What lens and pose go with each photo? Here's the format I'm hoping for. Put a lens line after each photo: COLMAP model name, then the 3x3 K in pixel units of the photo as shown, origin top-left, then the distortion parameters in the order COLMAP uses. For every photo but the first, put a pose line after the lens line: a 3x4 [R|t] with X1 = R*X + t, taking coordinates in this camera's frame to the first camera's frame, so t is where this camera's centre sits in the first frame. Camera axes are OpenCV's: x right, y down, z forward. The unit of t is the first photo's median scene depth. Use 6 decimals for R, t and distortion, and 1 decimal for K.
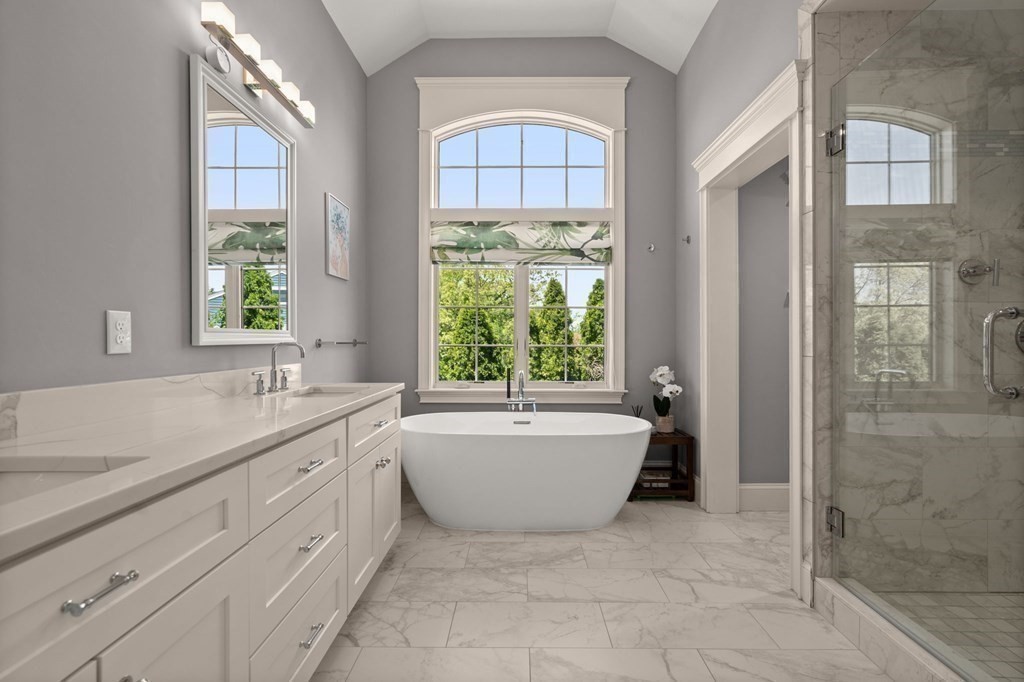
lens RADIAL K [[491.5, 0, 511.0], [0, 491.5, 342.4], [0, 0, 1]] dist [-0.001049, 0.001173]
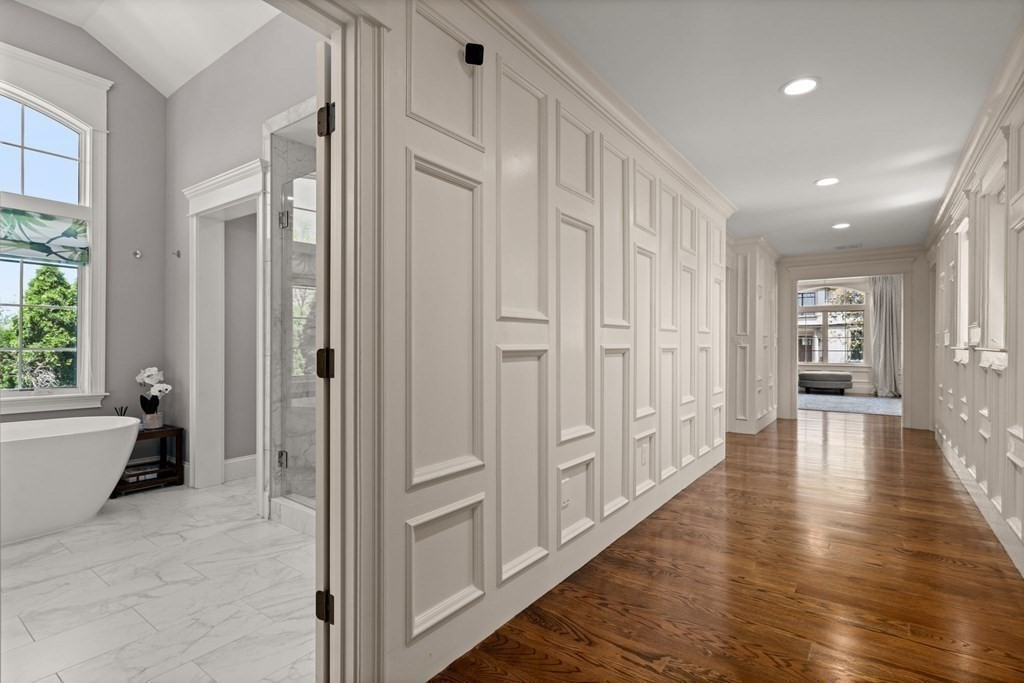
lens RADIAL K [[491.5, 0, 512.4], [0, 491.5, 343.8], [0, 0, 1]] dist [-0.001049, 0.001173]
pose [[0.586316, 0.003407, 0.810075, -0.110669], [-0.003435, 0.999993, -0.001719, -0.004793], [-0.810075, -0.001775, 0.586323, -0.304459]]
